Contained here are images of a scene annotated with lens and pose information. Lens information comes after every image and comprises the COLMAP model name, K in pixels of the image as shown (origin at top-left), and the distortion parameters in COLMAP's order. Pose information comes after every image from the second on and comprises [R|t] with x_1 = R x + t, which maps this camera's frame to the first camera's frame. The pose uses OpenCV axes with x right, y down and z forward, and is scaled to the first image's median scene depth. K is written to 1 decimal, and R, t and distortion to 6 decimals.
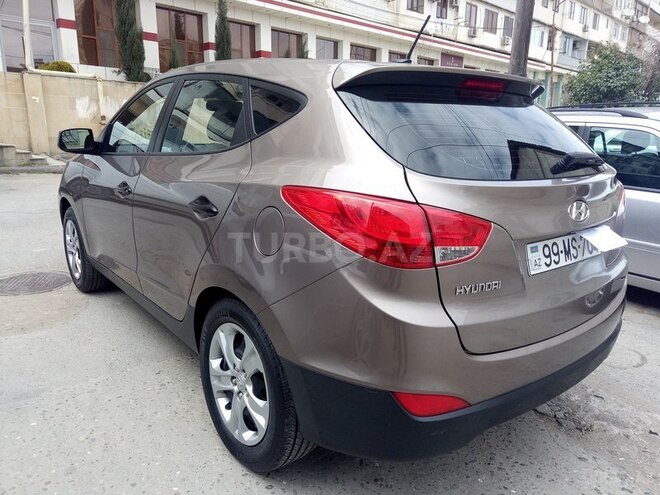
lens RADIAL K [[496.8, 0, 330.3], [0, 496.8, 246.7], [0, 0, 1]] dist [0.018756, -0.007143]
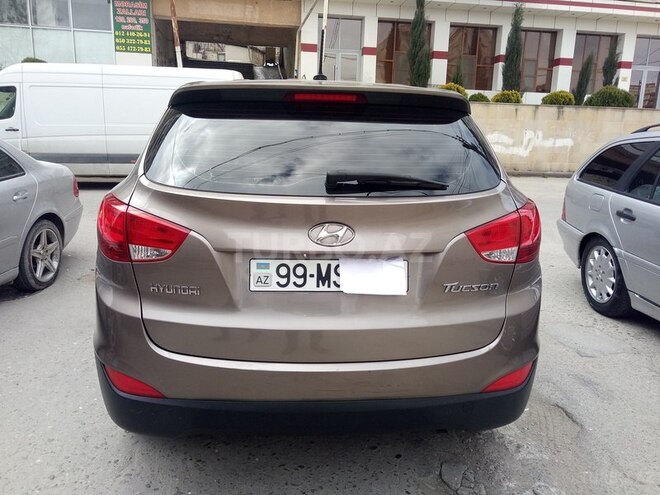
lens RADIAL K [[496.8, 0, 327.4], [0, 496.8, 246.7], [0, 0, 1]] dist [0.018756, -0.007143]
pose [[0.820525, 0.125803, -0.557596, 0.126314], [-0.139843, 0.990018, 0.017580, -0.008029], [0.554241, 0.063551, 0.829926, 0.031499]]
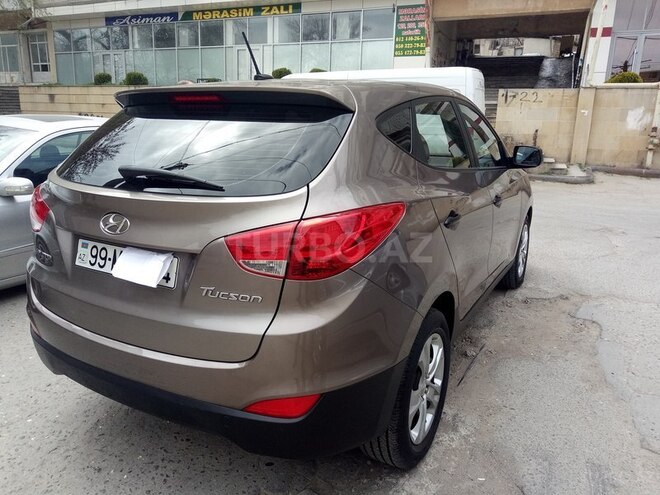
lens RADIAL K [[496.8, 0, 326.5], [0, 496.8, 248.3], [0, 0, 1]] dist [0.018756, -0.007143]
pose [[0.371699, 0.208414, -0.904657, 0.198715], [-0.226206, 0.965436, 0.129474, -0.031483], [0.900372, 0.156514, 0.405996, 0.124668]]
